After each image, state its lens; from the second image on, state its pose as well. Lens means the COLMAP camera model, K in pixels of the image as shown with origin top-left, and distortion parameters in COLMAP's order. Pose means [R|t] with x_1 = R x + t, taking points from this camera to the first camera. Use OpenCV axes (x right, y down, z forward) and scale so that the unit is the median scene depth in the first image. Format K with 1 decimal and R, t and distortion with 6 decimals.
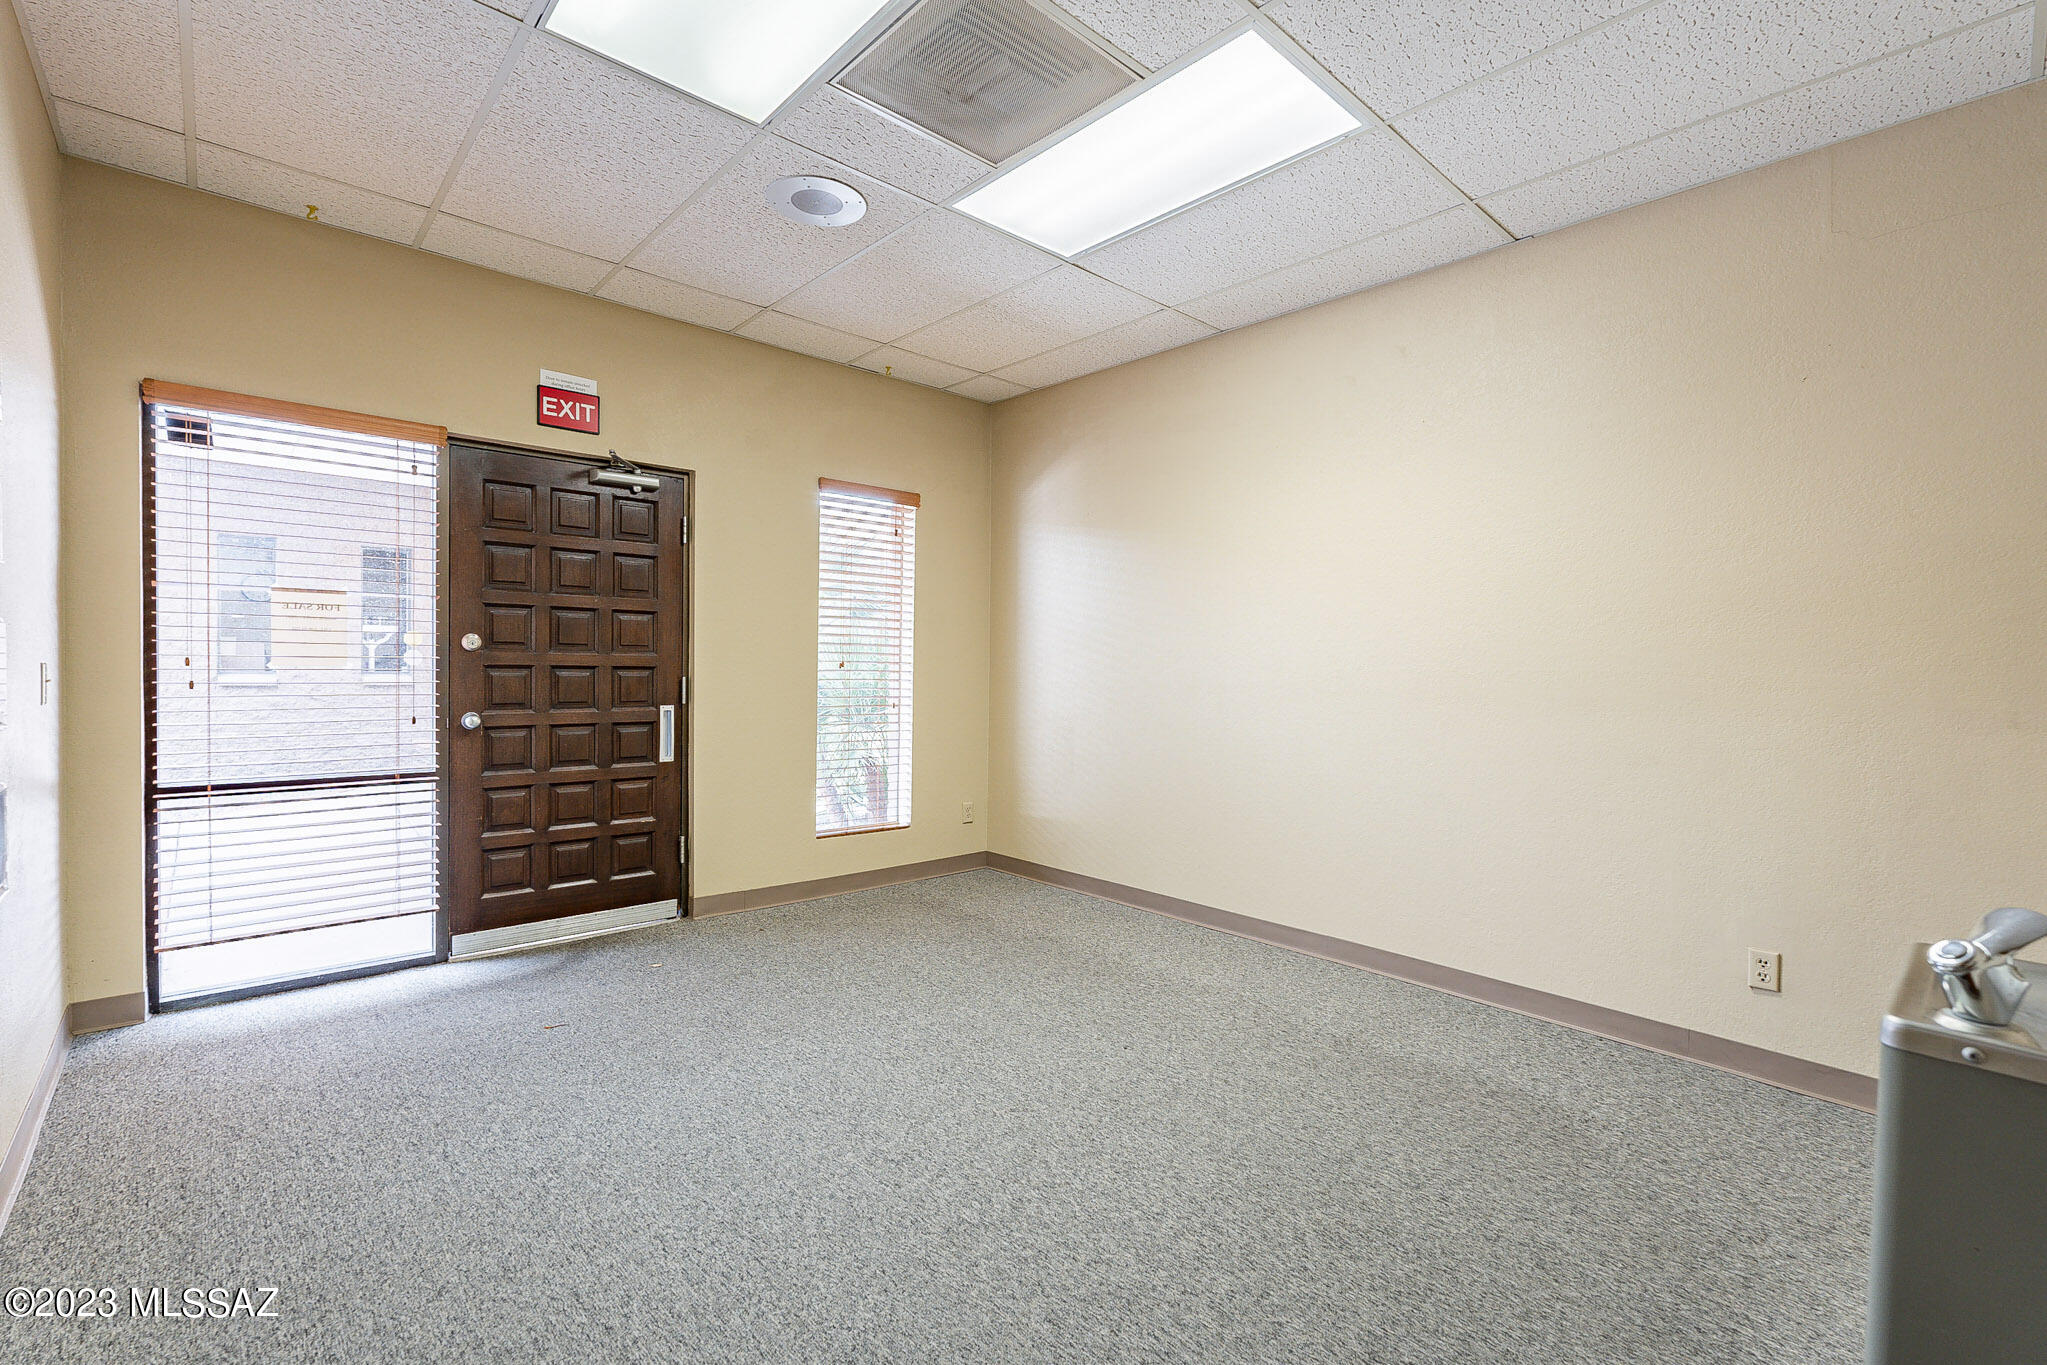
lens RADIAL K [[899.2, 0, 1023.7], [0, 899.2, 690.6], [0, 0, 1]] dist [-0.004753, -0.000078]
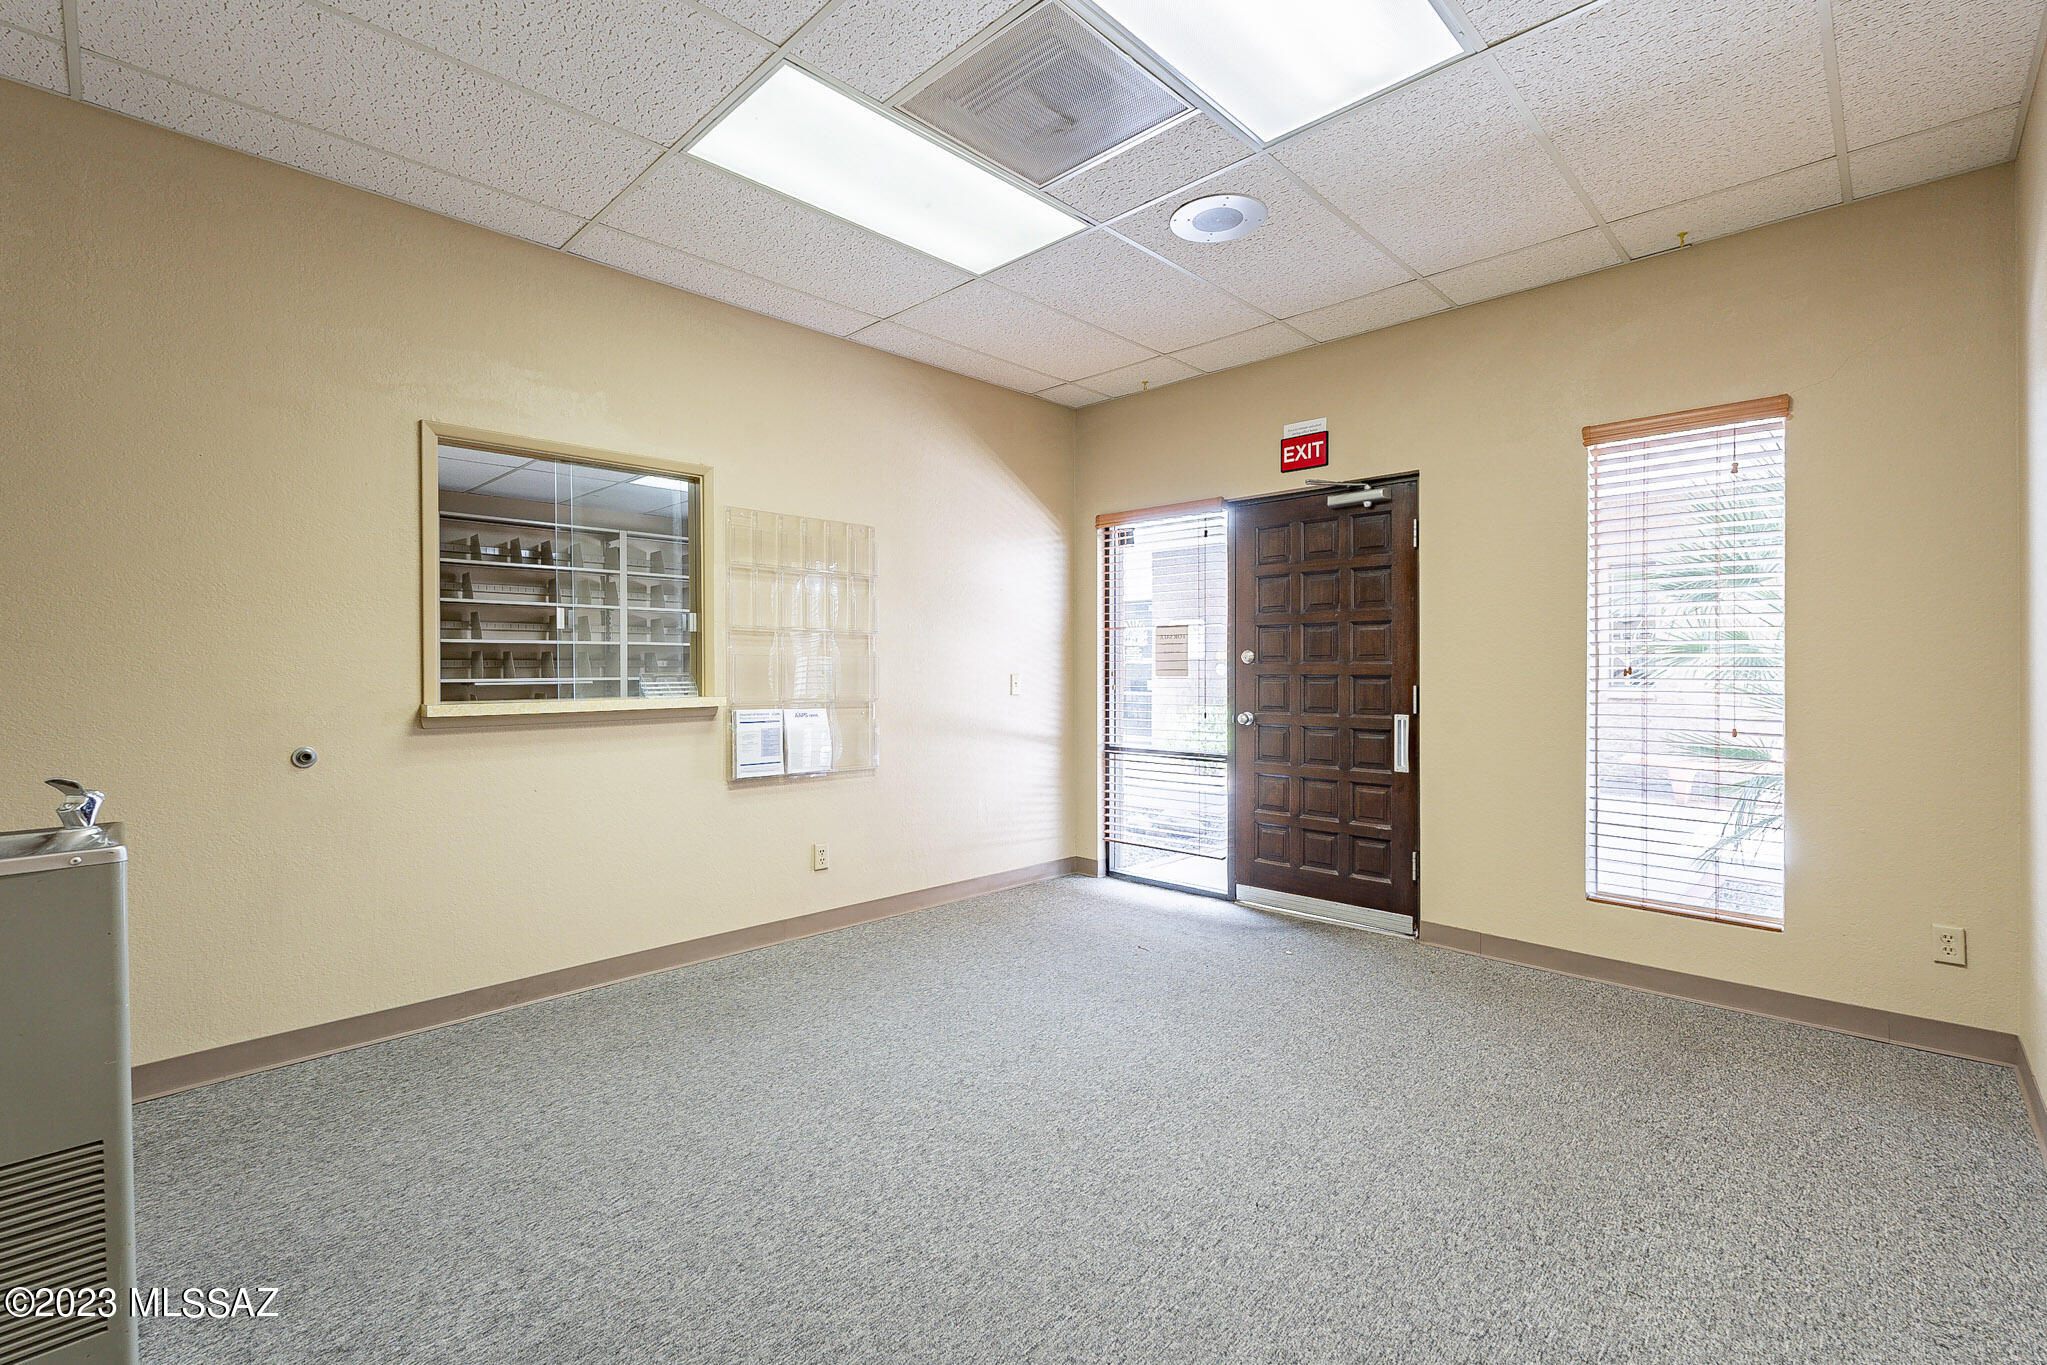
lens RADIAL K [[905.7, 0, 1023.5], [0, 905.7, 682.5], [0, 0, 1]] dist [0.002832, 0.000502]
pose [[0.061656, 0.000642, -0.998097, 0.615964], [-0.025627, 0.999671, -0.000940, -0.007958], [0.997768, 0.025637, 0.061652, 0.569669]]
